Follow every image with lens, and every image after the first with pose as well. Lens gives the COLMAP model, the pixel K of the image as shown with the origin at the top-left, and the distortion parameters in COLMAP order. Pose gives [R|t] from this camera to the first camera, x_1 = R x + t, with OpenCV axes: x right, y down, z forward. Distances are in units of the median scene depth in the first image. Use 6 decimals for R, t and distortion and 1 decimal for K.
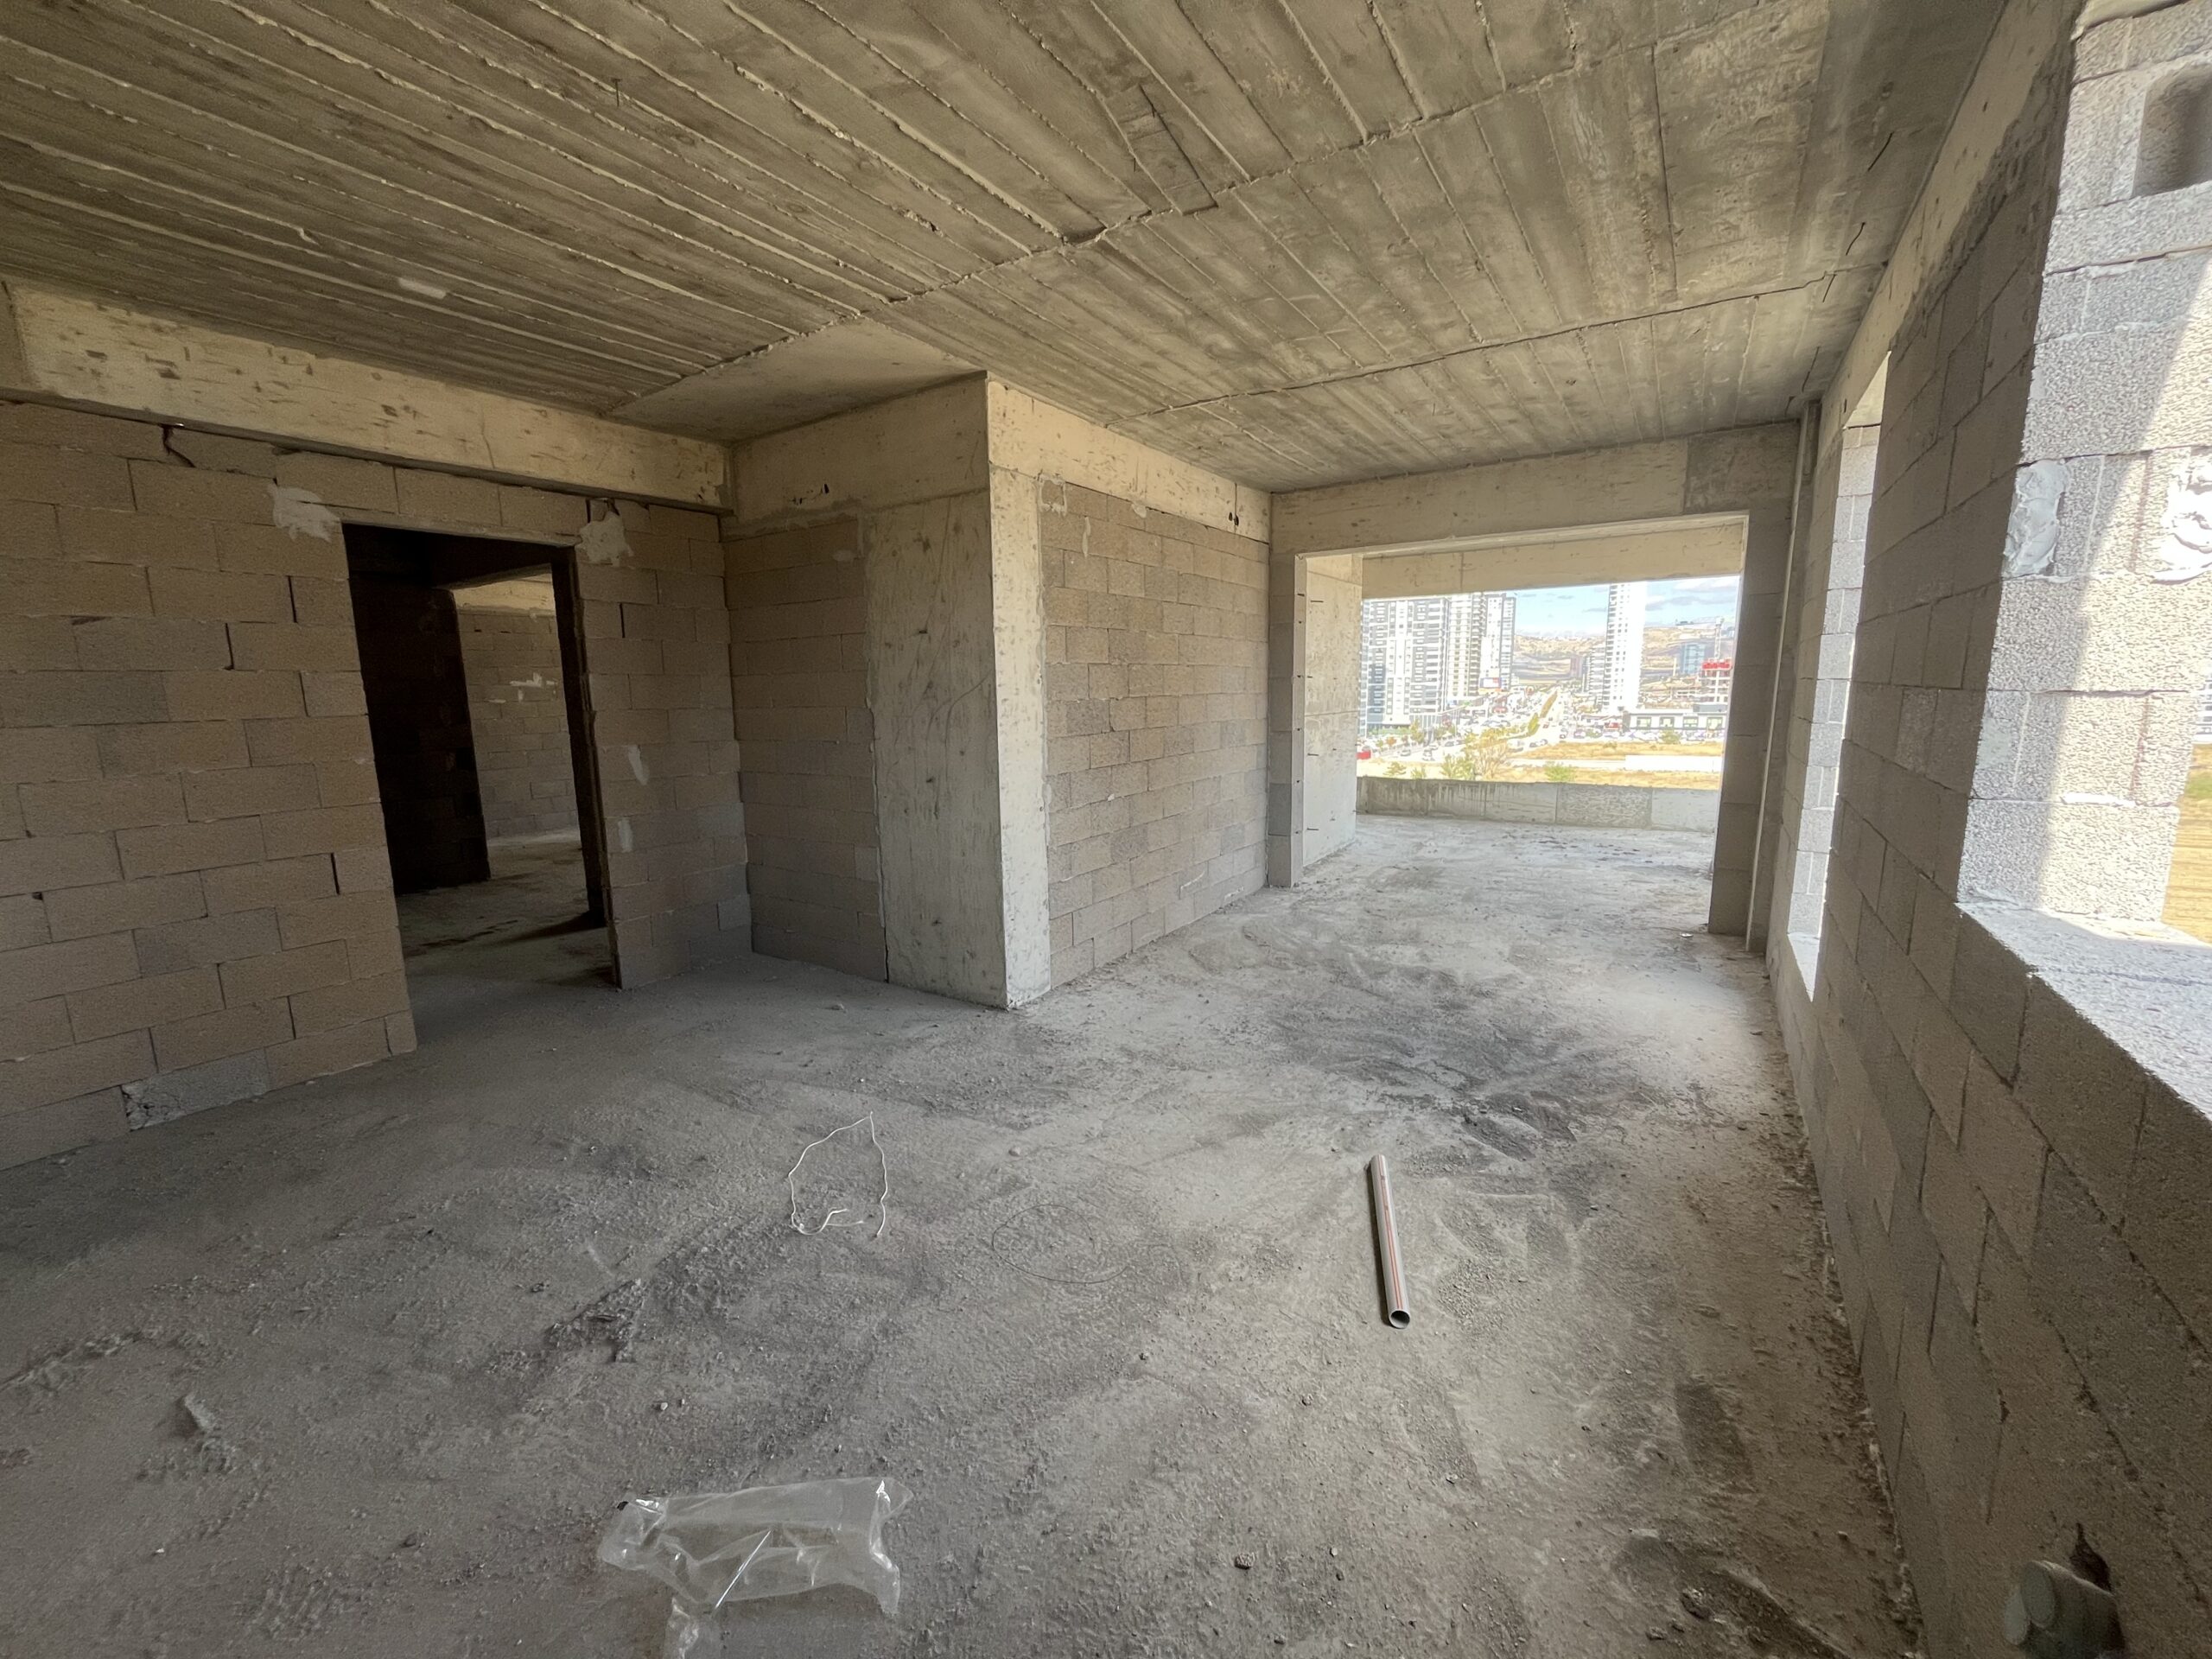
lens RADIAL K [[883.1, 0, 1097.4], [0, 883.1, 826.9], [0, 0, 1]] dist [-0.009570, -0.000167]
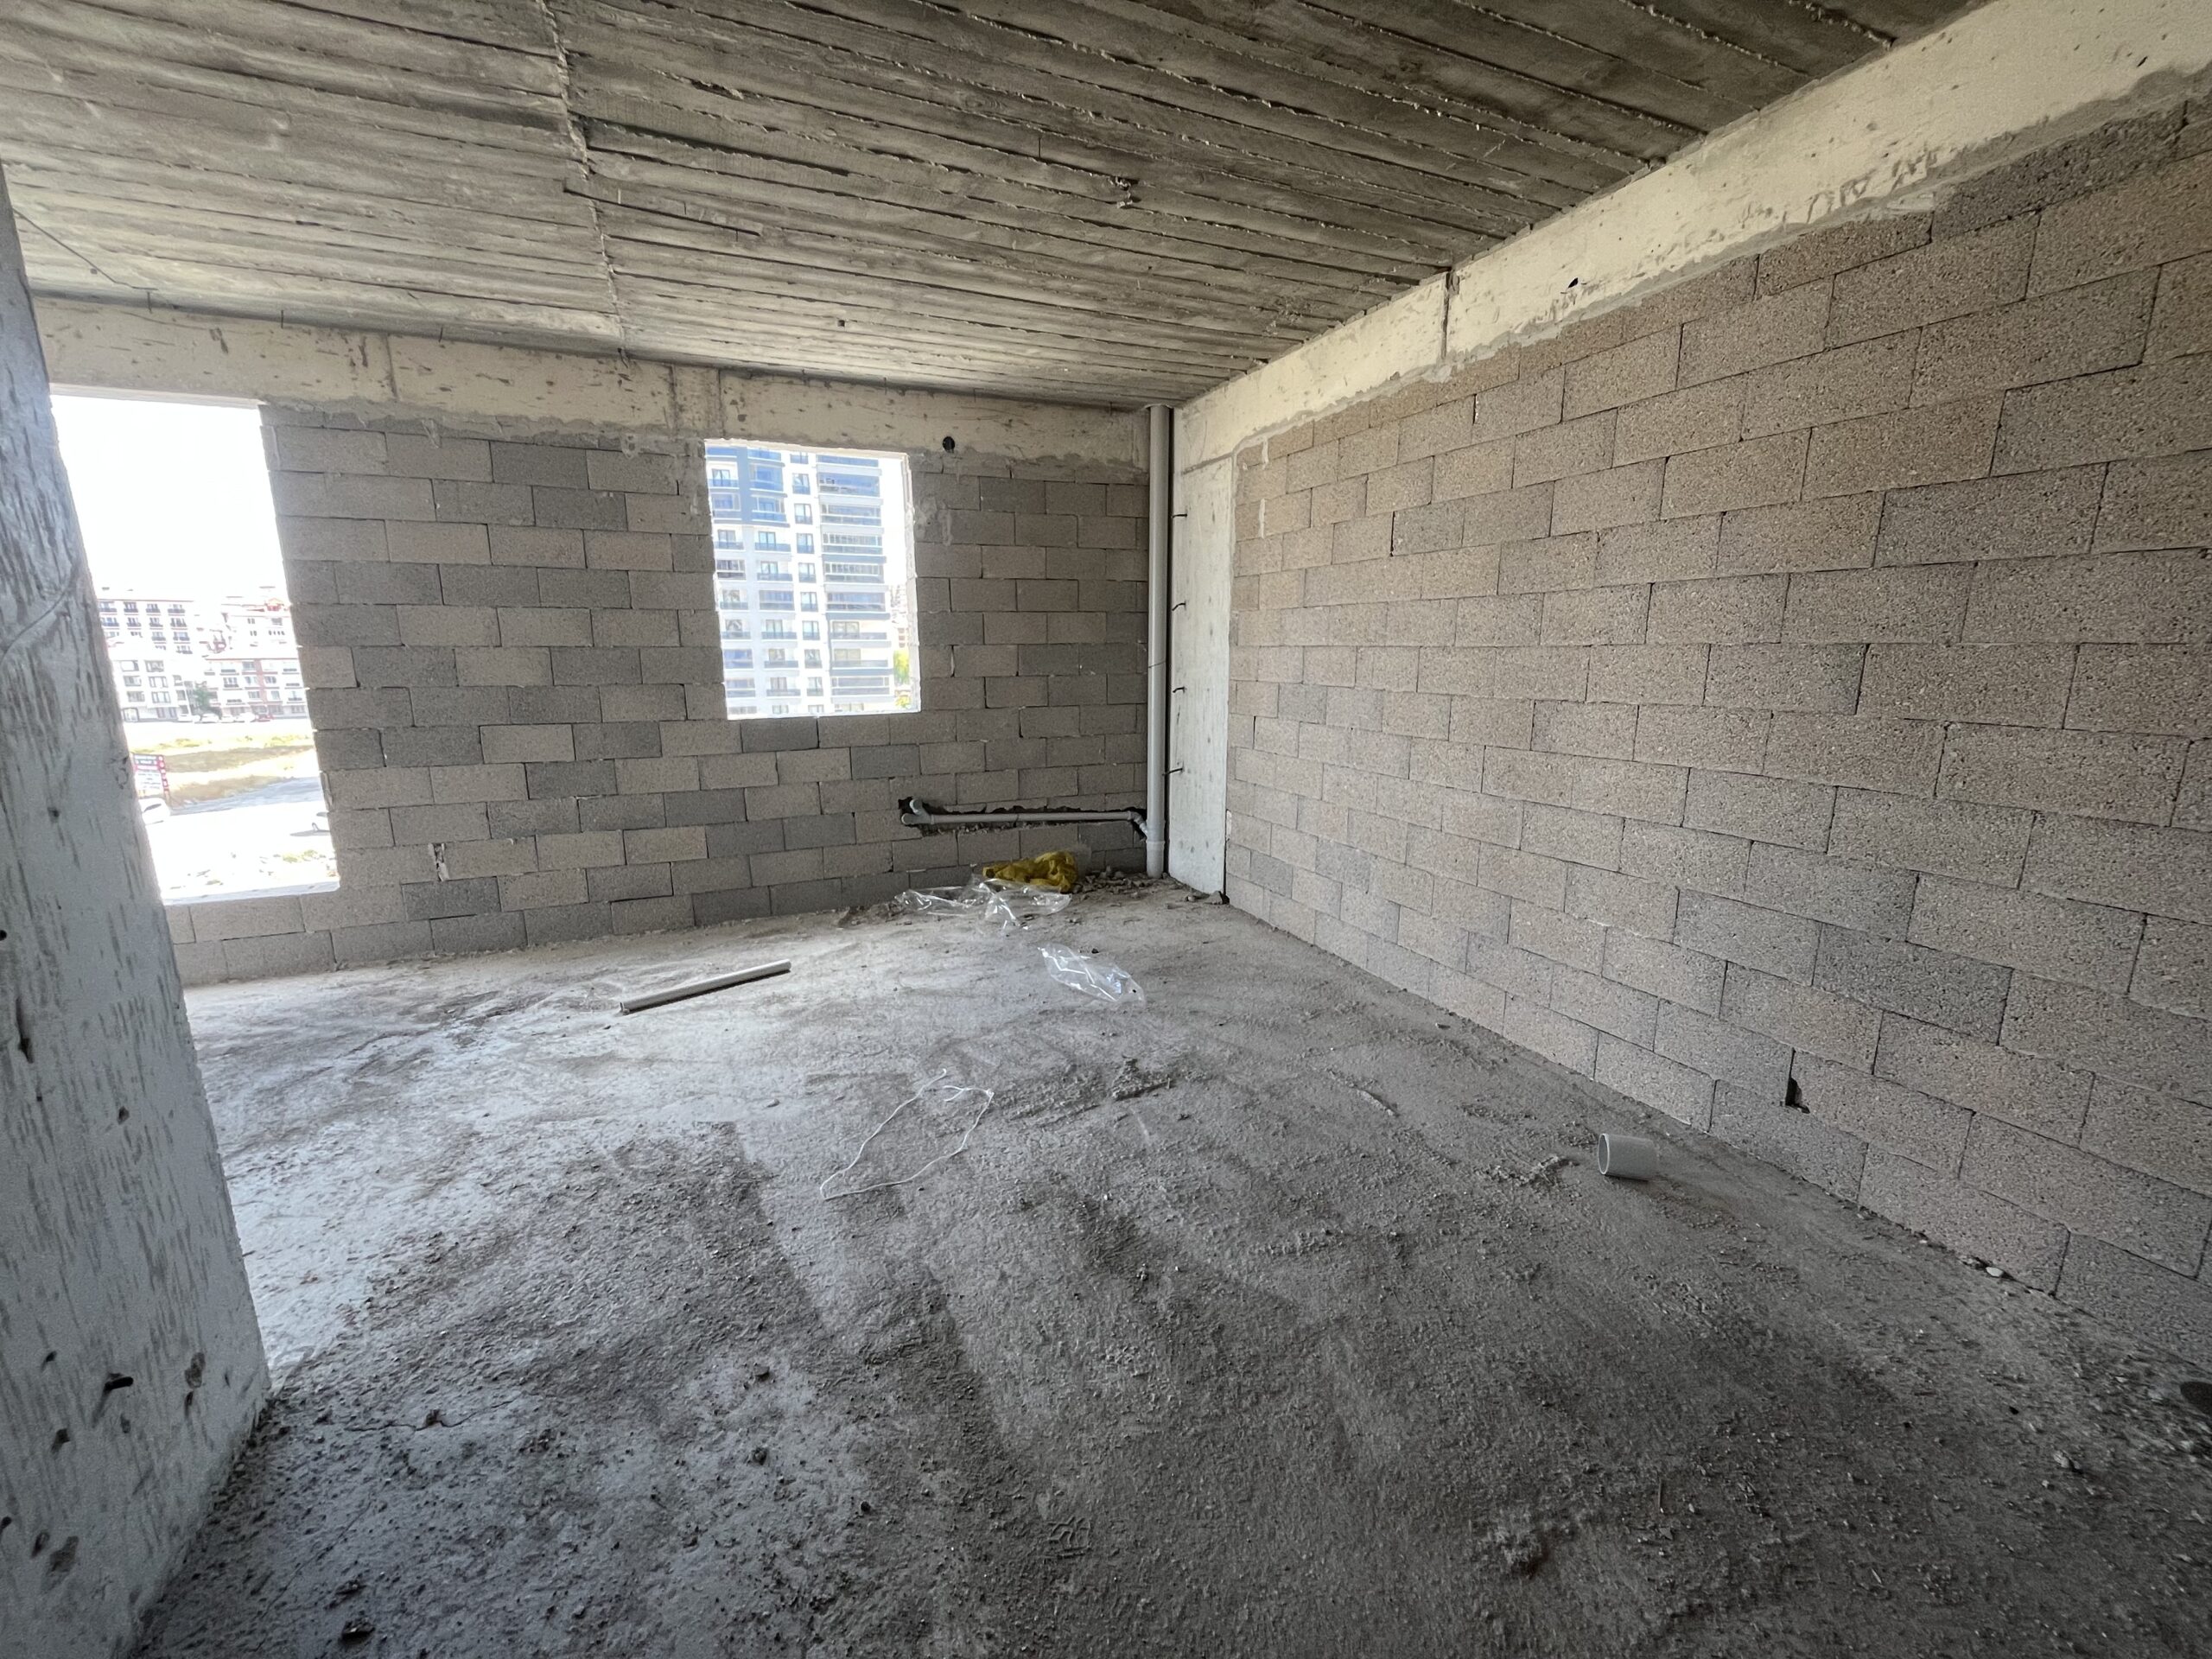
lens RADIAL K [[883.1, 0, 1102.9], [0, 883.1, 824.5], [0, 0, 1]] dist [-0.009570, -0.000167]
pose [[-0.842238, -0.083788, 0.532555, -0.823230], [0.101630, 0.945459, 0.309480, -0.178621], [-0.529439, 0.314779, -0.787787, 1.345917]]
